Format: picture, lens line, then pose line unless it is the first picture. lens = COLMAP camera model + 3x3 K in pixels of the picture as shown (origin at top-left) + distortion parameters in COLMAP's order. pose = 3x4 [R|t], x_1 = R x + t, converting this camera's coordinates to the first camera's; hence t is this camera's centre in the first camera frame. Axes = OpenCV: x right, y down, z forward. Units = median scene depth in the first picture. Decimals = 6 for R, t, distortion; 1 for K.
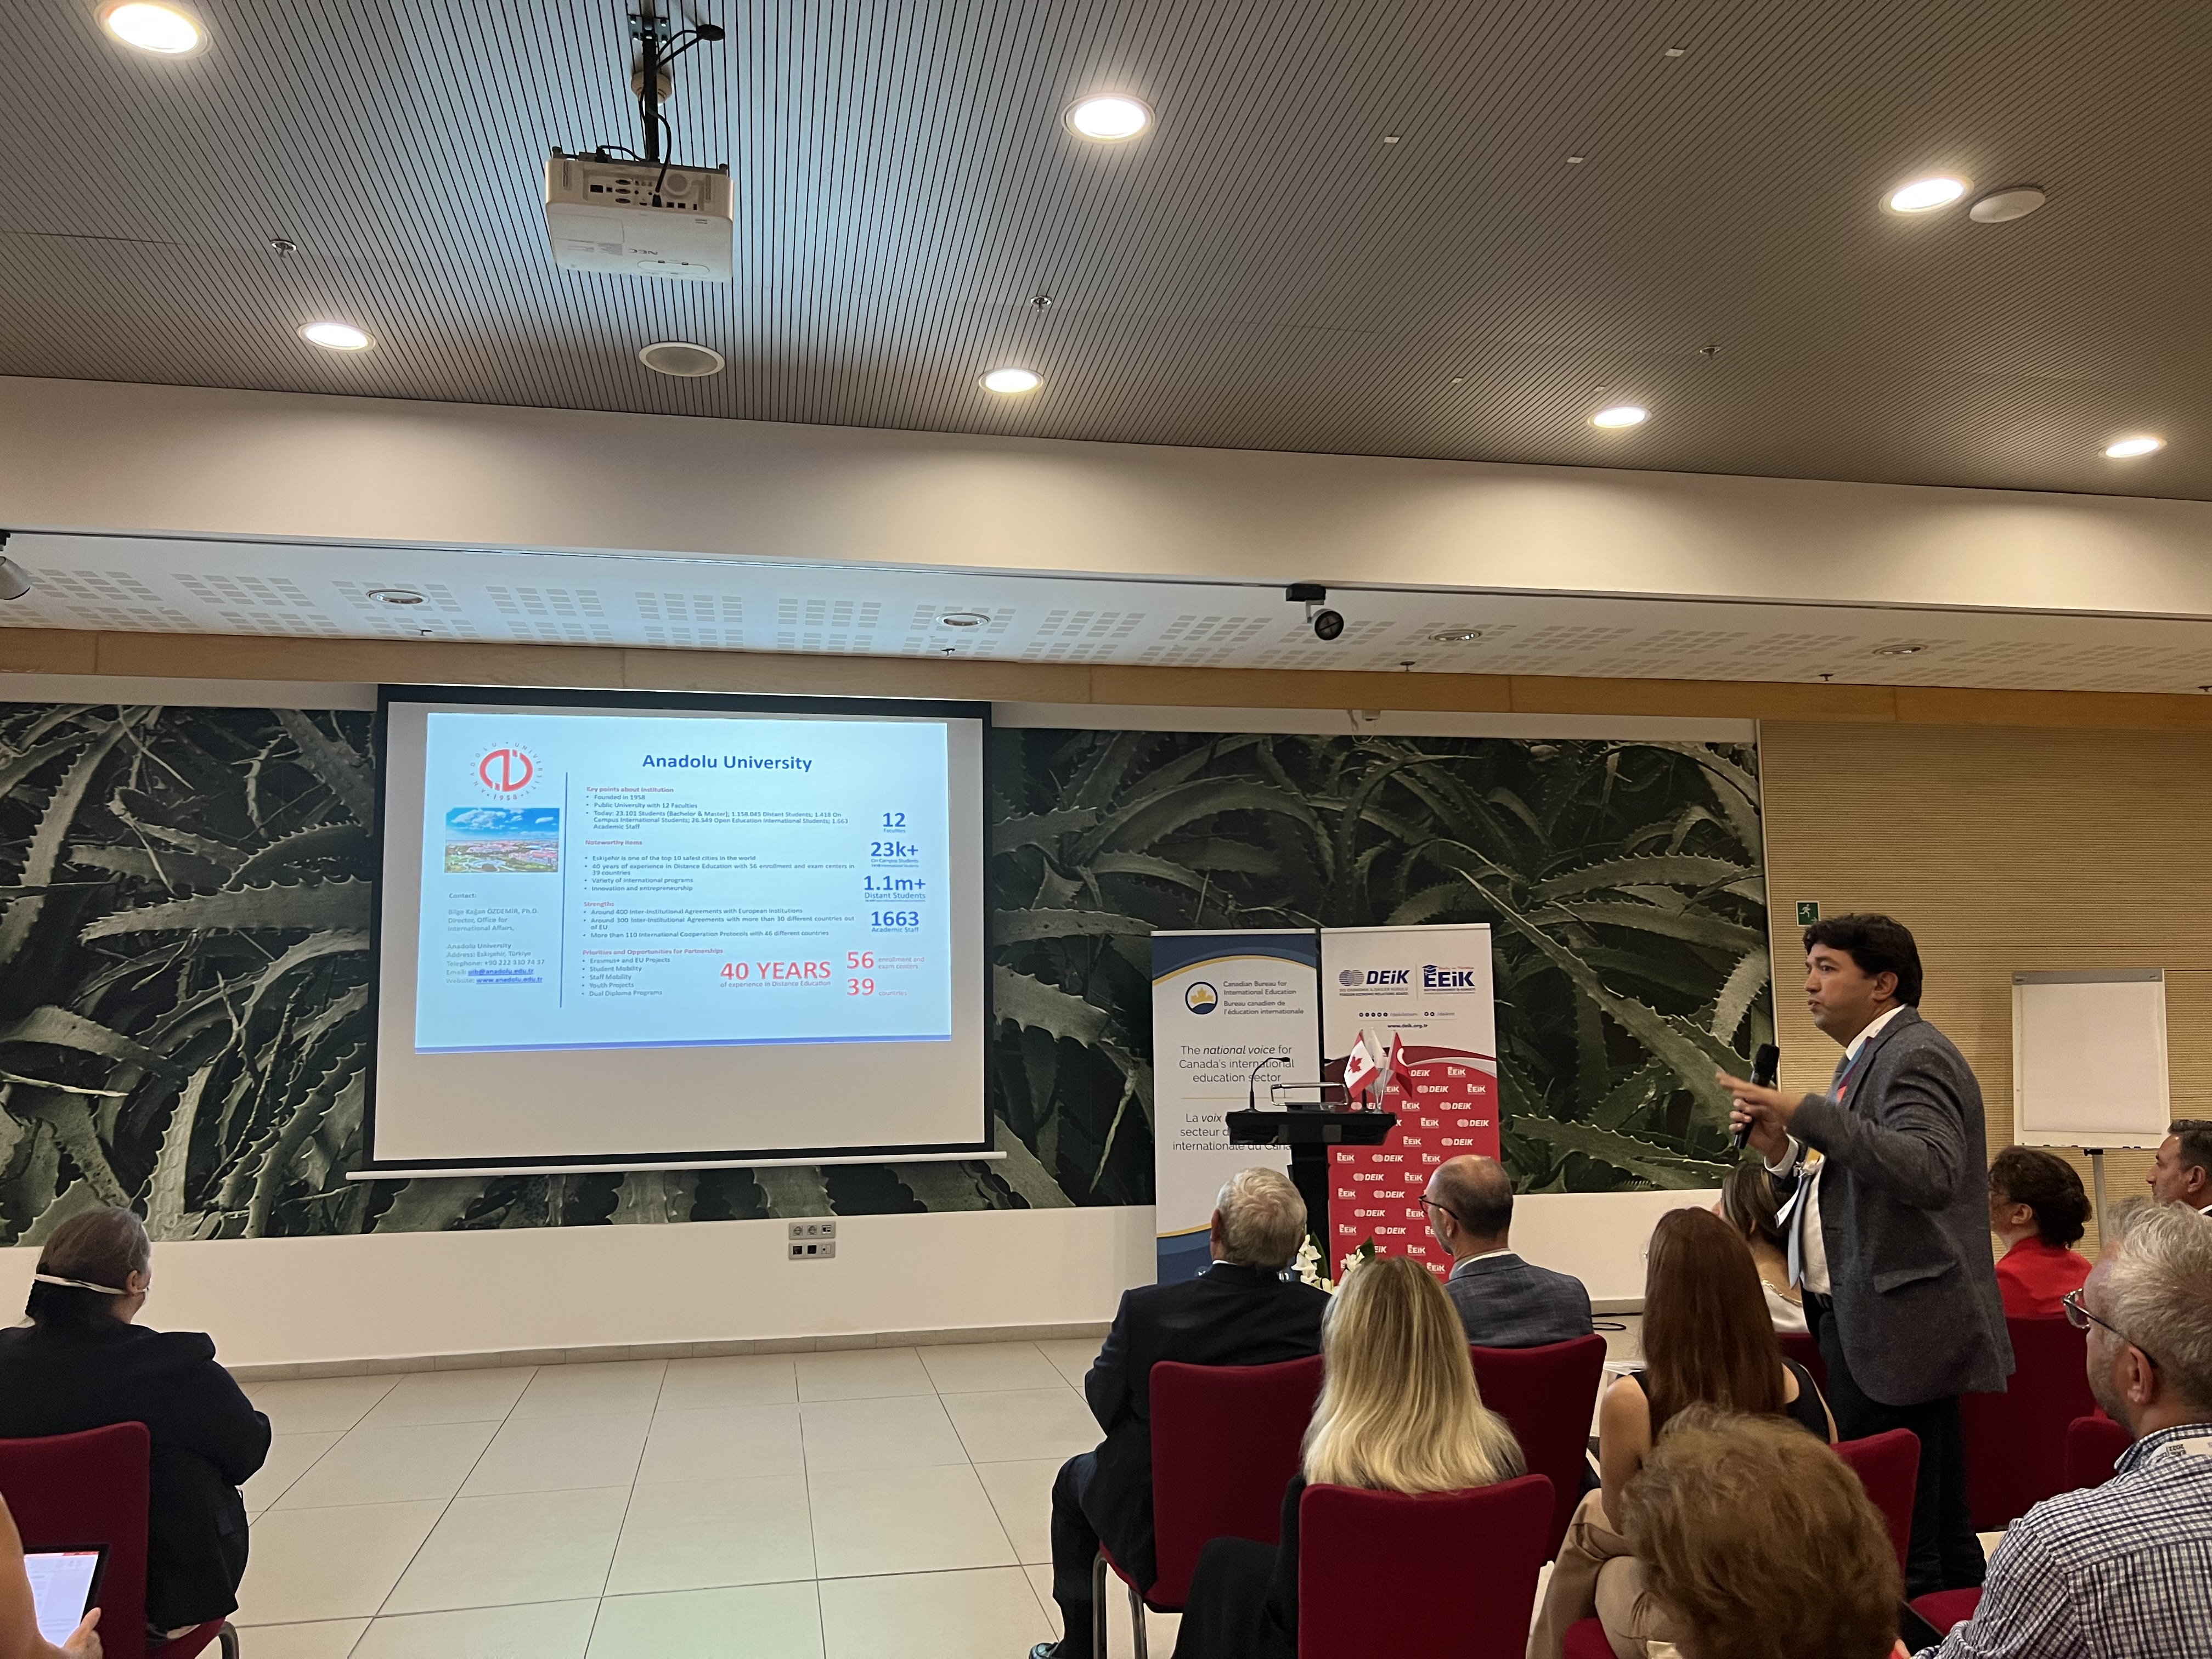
lens RADIAL K [[1644.4, 0, 1083.0], [0, 1644.4, 838.1], [0, 0, 1]] dist [0.057276, -0.067723]
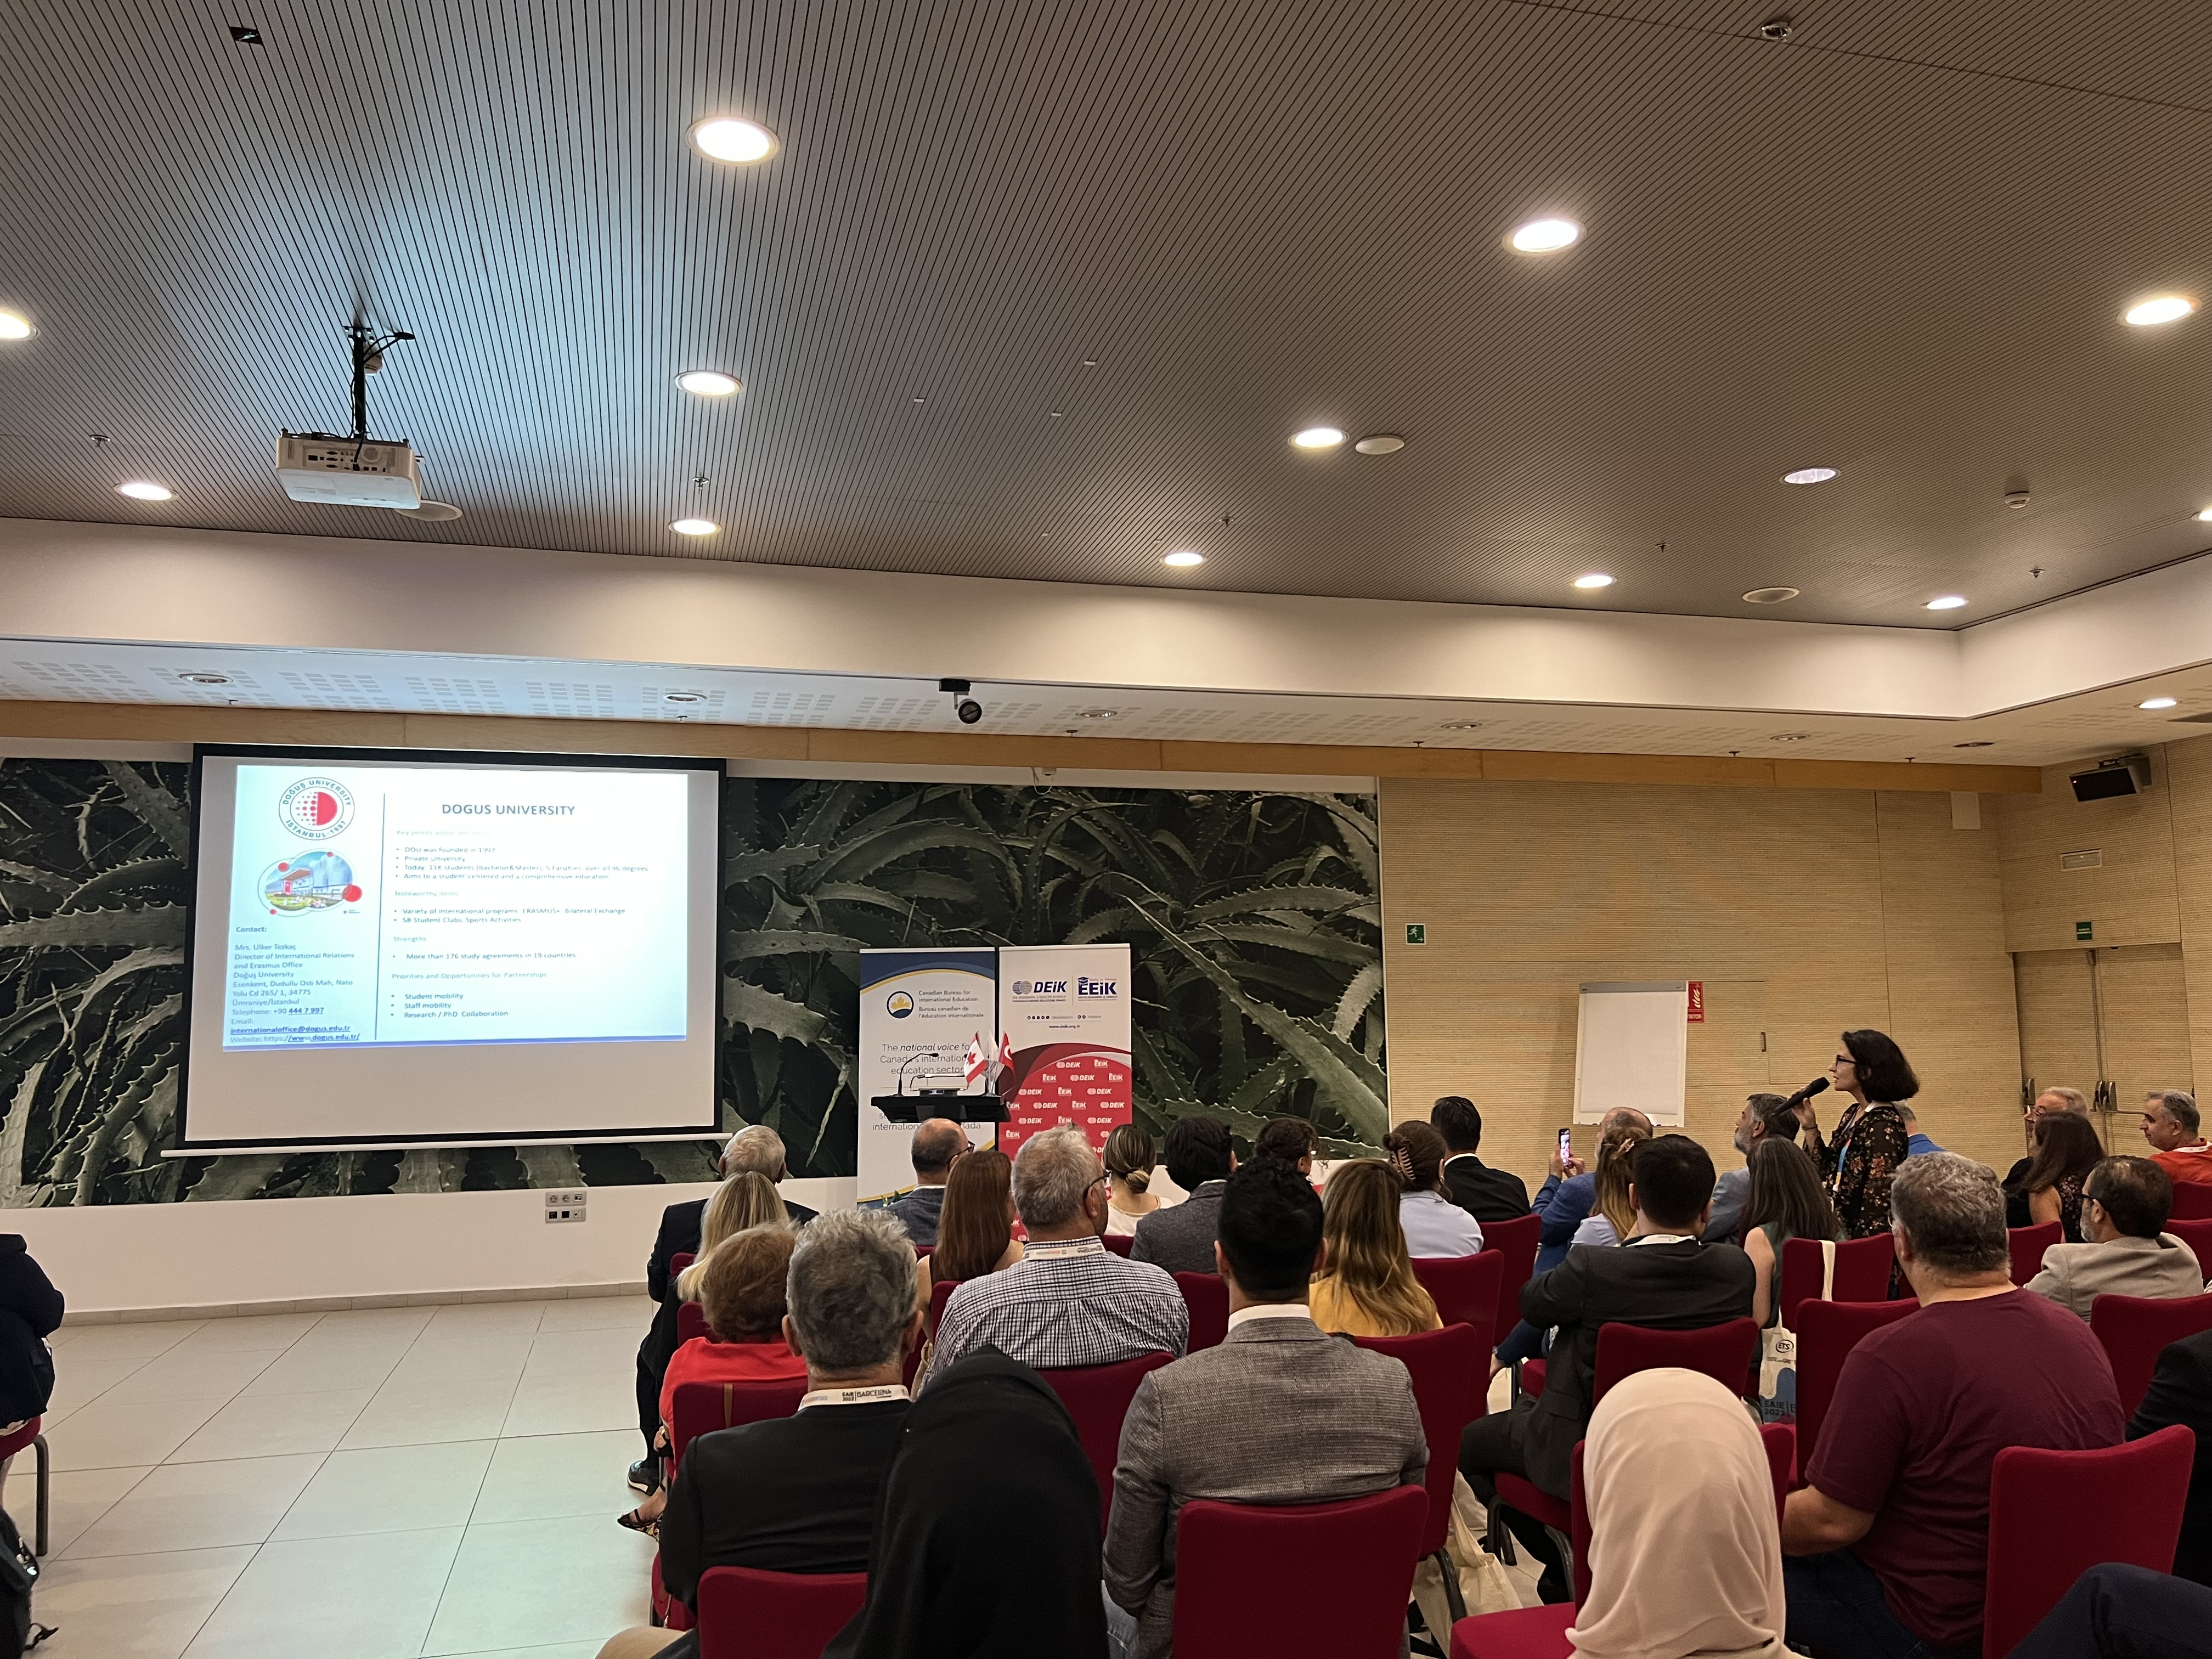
lens RADIAL K [[1644.4, 0, 1087.6], [0, 1644.4, 835.7], [0, 0, 1]] dist [0.057276, -0.067723]
pose [[0.997696, 0.007871, 0.067381, 0.135690], [-0.007947, 0.999968, 0.000866, -0.031213], [-0.067372, -0.001400, 0.997727, -0.234277]]
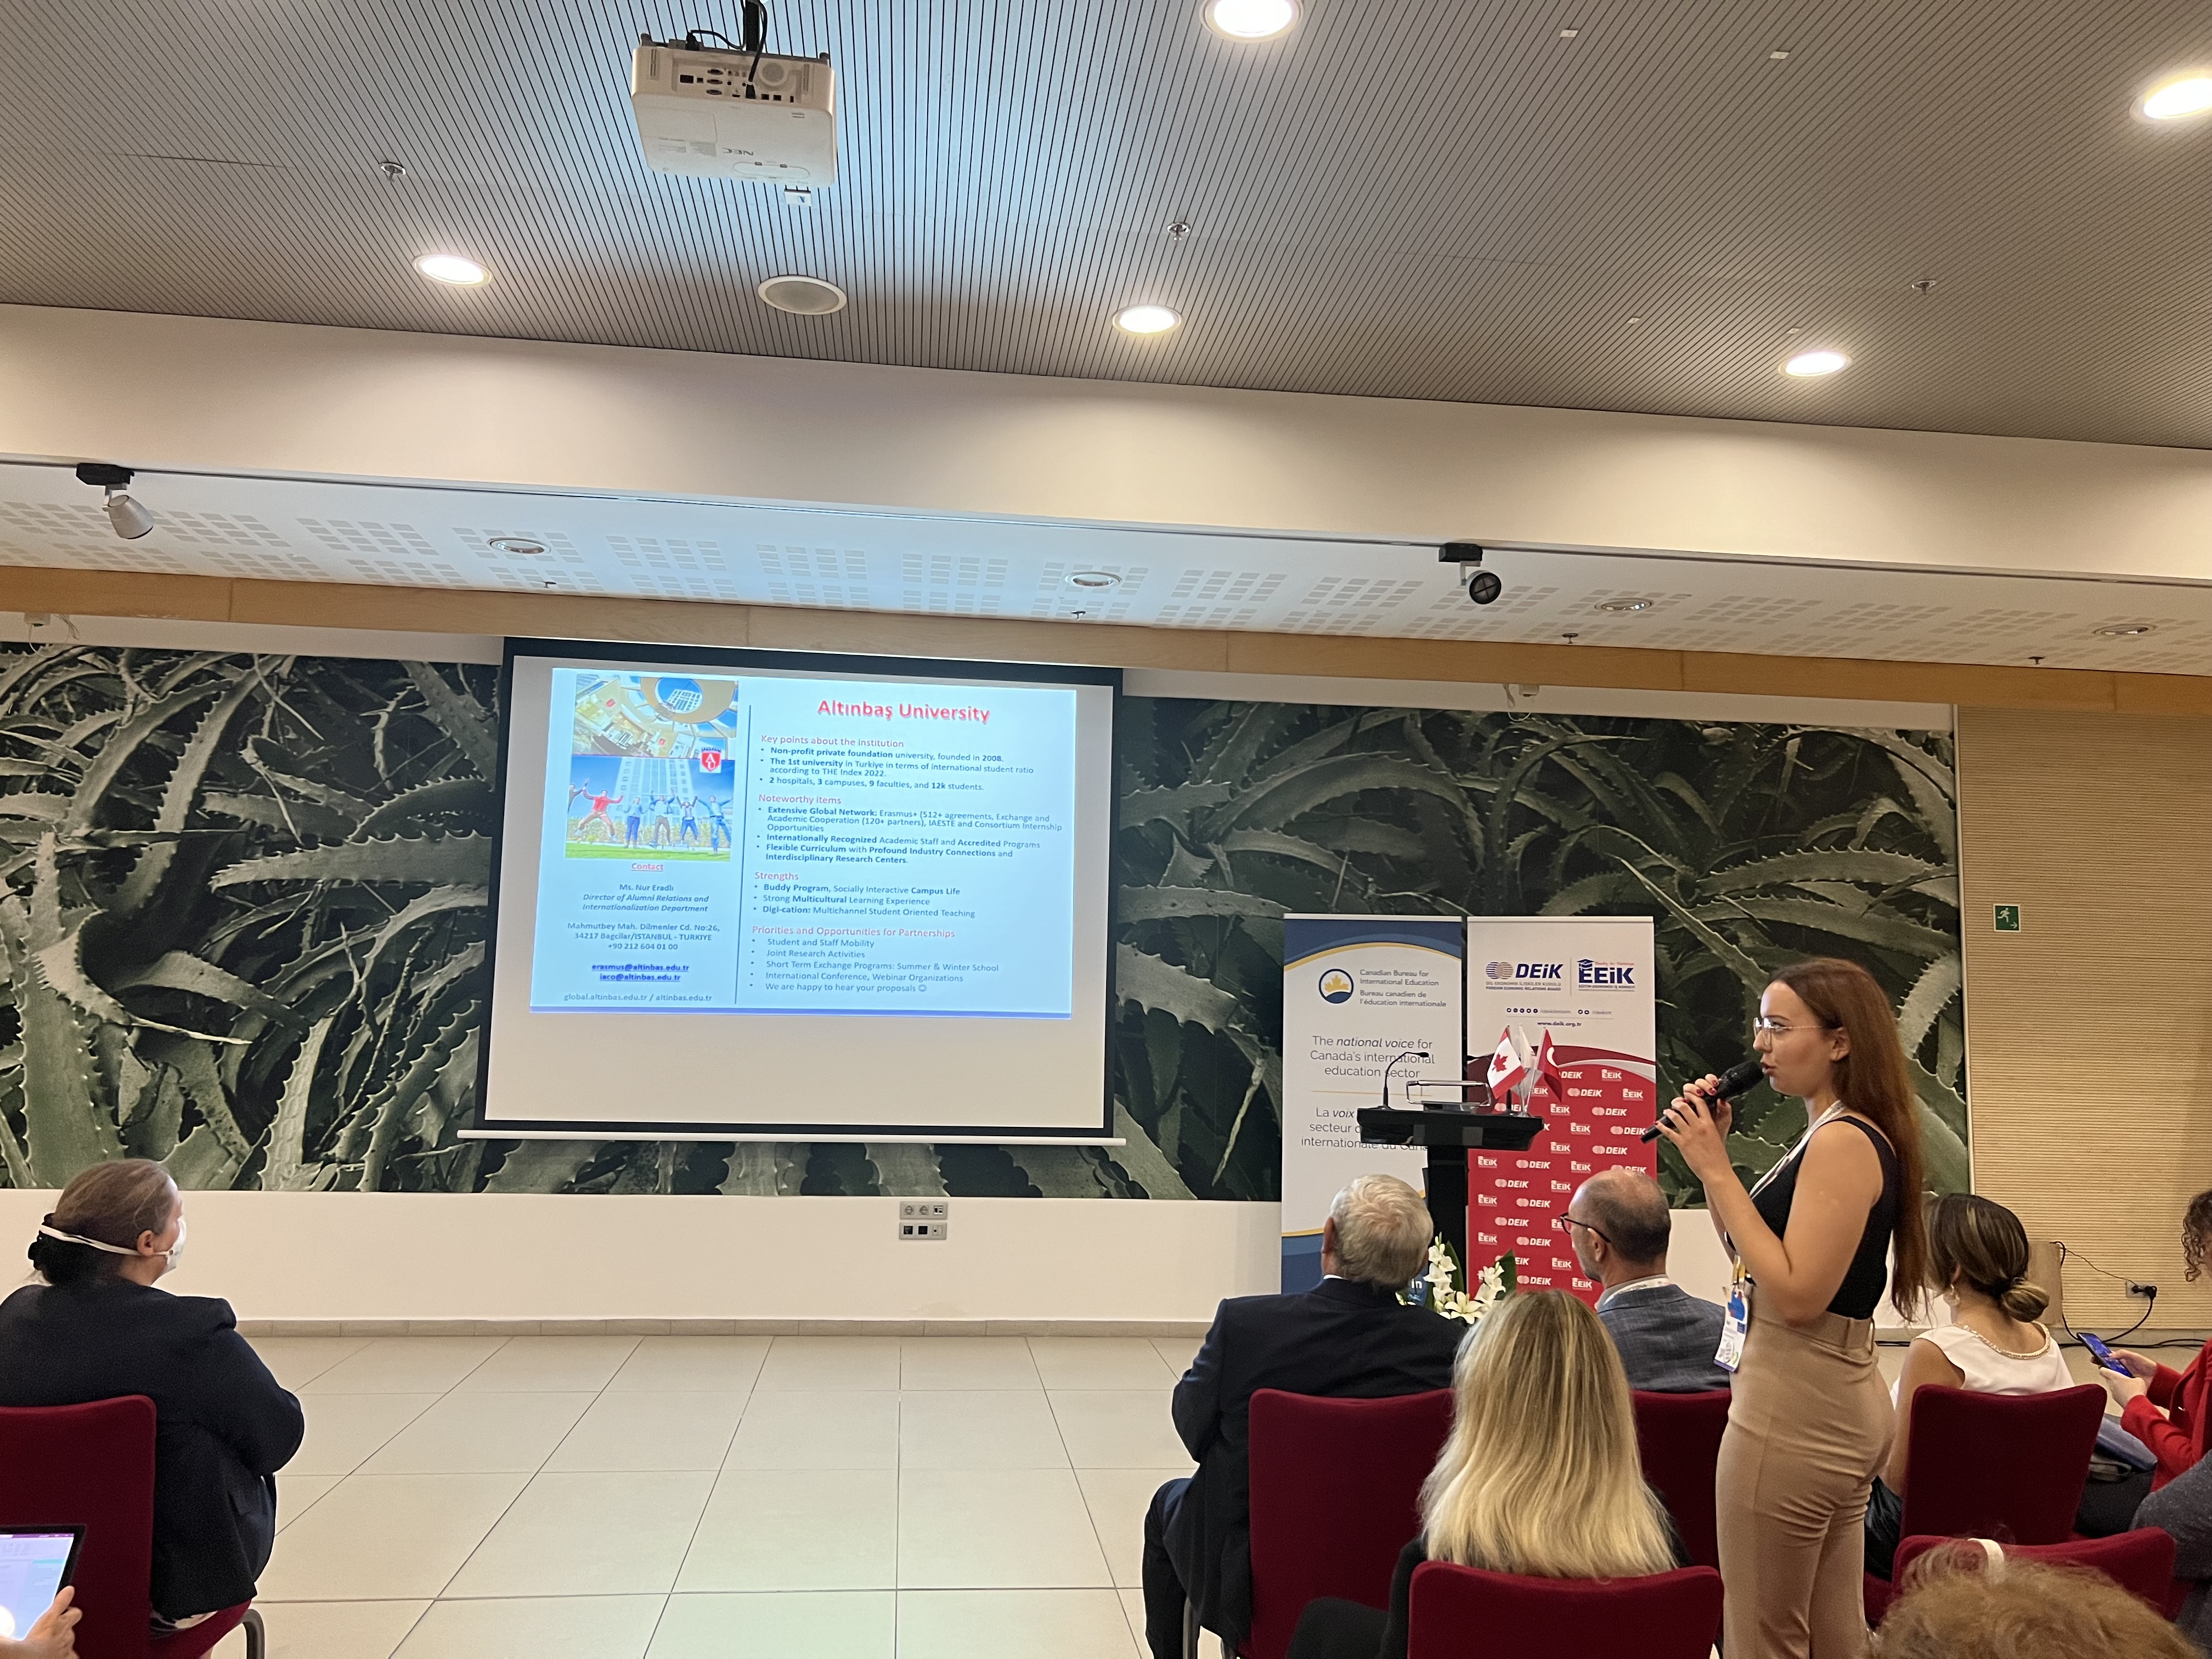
lens RADIAL K [[1644.4, 0, 1089.8], [0, 1644.4, 825.7], [0, 0, 1]] dist [0.057276, -0.067723]
pose [[0.996011, 0.027575, -0.084867, 0.009148], [-0.027434, 0.999620, 0.002823, 0.006880], [0.084913, -0.000483, 0.996388, 0.046848]]
